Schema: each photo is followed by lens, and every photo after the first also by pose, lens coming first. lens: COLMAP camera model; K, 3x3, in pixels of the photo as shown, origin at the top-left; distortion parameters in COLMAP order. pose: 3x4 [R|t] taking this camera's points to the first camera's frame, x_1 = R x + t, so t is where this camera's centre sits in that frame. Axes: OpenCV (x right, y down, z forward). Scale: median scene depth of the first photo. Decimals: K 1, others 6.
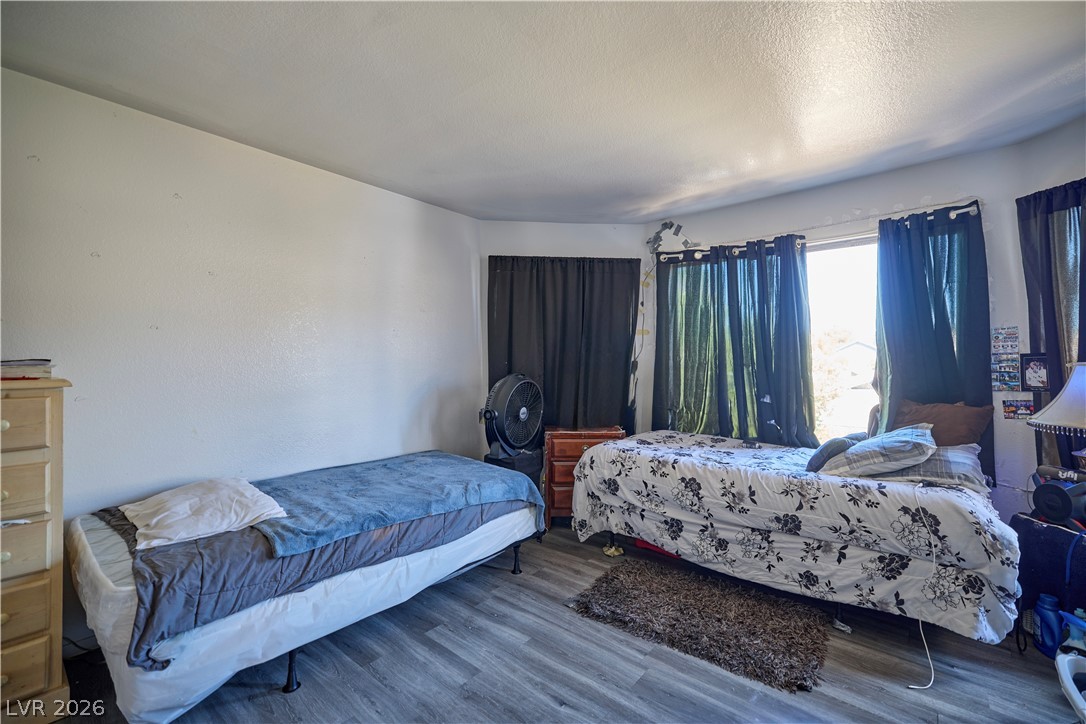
lens RADIAL K [[469.5, 0, 540.2], [0, 469.5, 354.5], [0, 0, 1]] dist [0.000662, 0.000010]
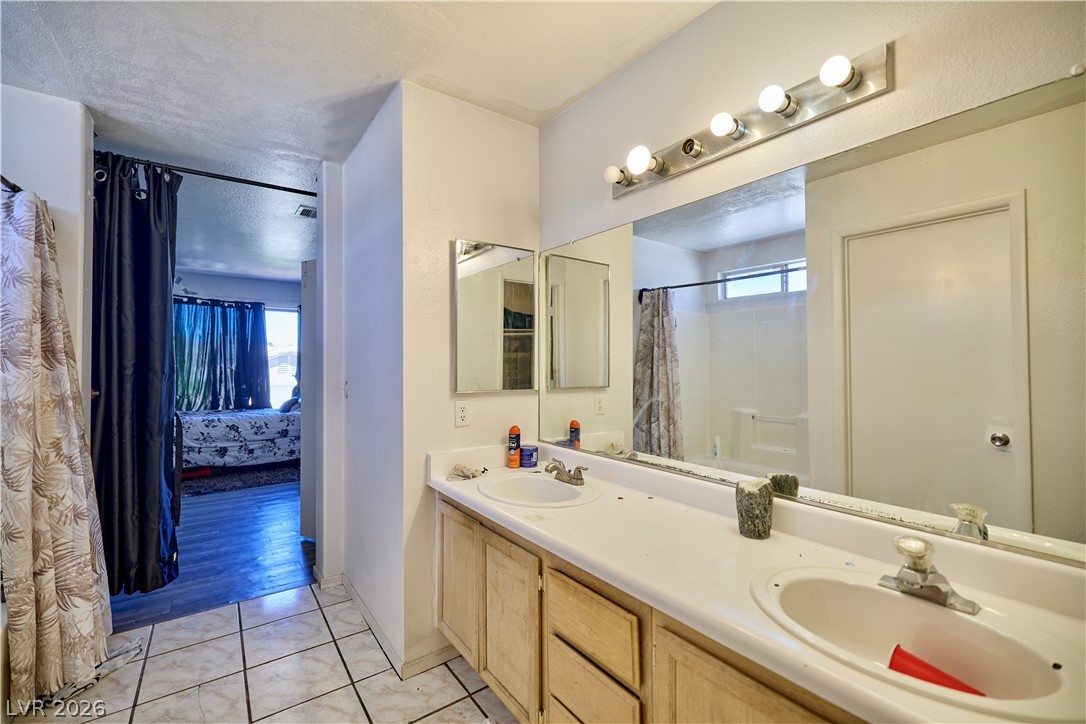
lens RADIAL K [[469.5, 0, 540.2], [0, 469.5, 354.5], [0, 0, 1]] dist [0.000662, 0.000010]
pose [[0.243754, 0.024204, 0.969535, -1.298870], [-0.012546, 0.999684, -0.021802, -0.006779], [-0.969756, -0.006850, 0.243981, -0.751006]]
